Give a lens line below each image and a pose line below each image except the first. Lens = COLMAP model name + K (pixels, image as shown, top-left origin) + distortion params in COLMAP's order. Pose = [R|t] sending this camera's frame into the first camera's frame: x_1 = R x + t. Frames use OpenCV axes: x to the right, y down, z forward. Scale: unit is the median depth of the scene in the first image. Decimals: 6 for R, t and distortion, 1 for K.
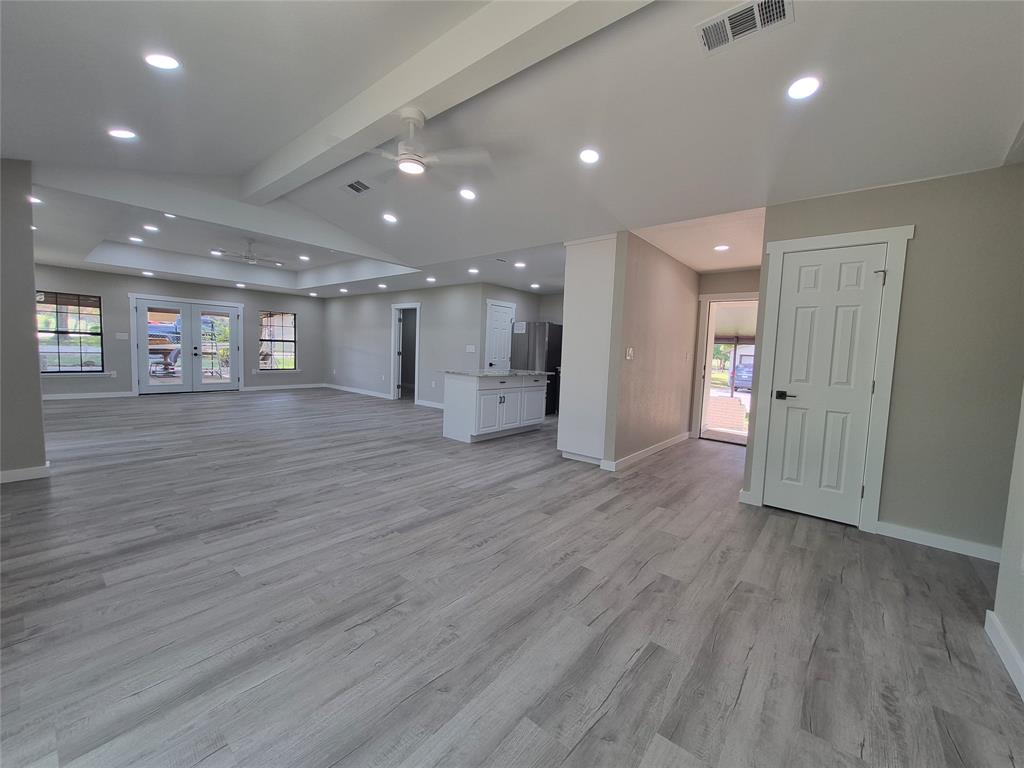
lens RADIAL K [[405.8, 0, 519.4], [0, 405.8, 377.2], [0, 0, 1]] dist [0.006154, -0.001417]
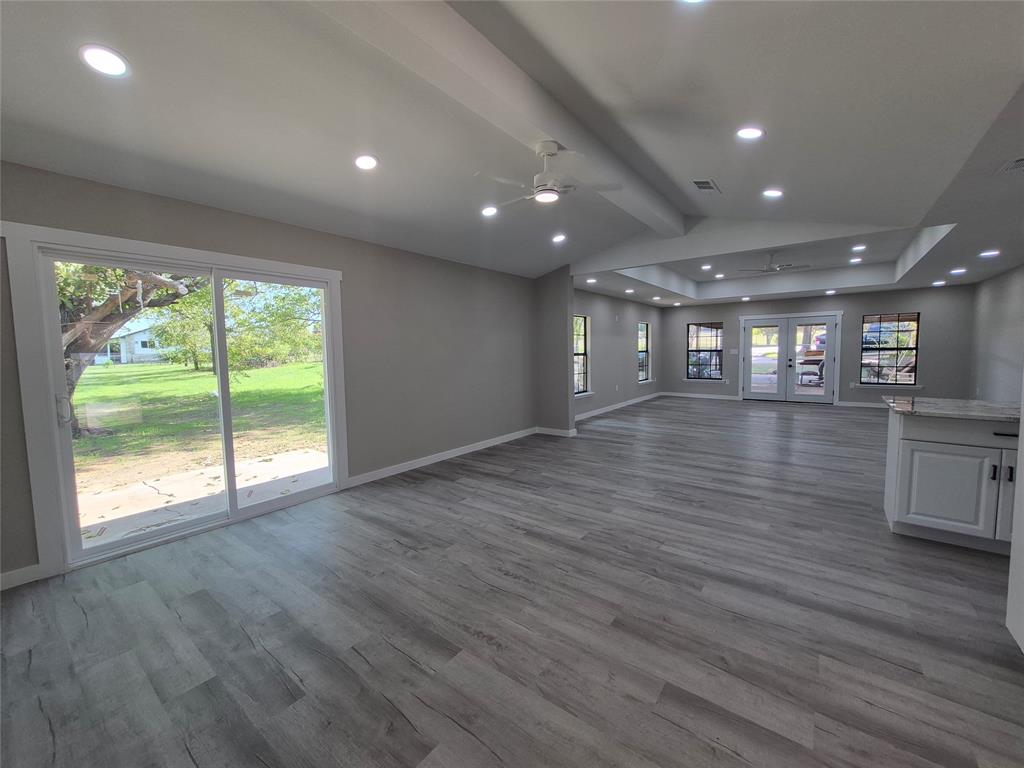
lens RADIAL K [[405.8, 0, 519.3], [0, 405.8, 380.3], [0, 0, 1]] dist [0.006154, -0.001417]
pose [[0.033982, 0.037890, -0.998704, 0.693145], [-0.049644, 0.998112, 0.036178, -0.066560], [0.998189, 0.048350, 0.035798, 0.795575]]
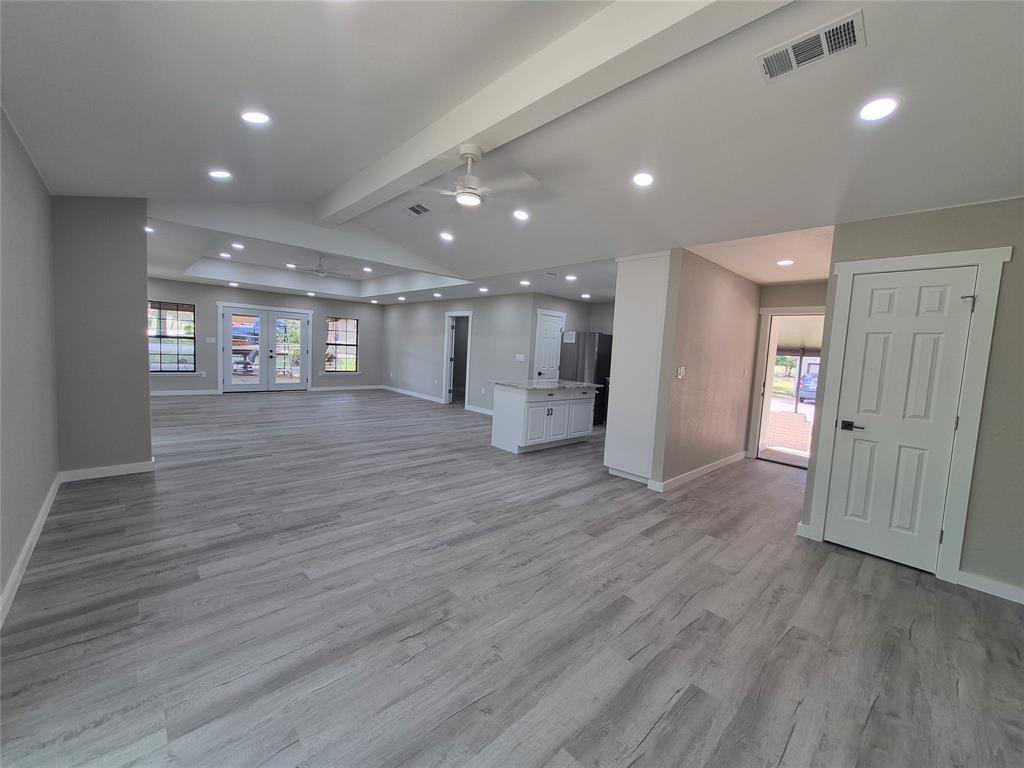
lens RADIAL K [[405.8, 0, 519.8], [0, 405.8, 377.4], [0, 0, 1]] dist [0.006154, -0.001417]
pose [[0.992652, 0.024346, -0.118532, 0.002310], [-0.024557, 0.999698, -0.000322, -0.050049], [0.118488, 0.003231, 0.992950, -0.023169]]
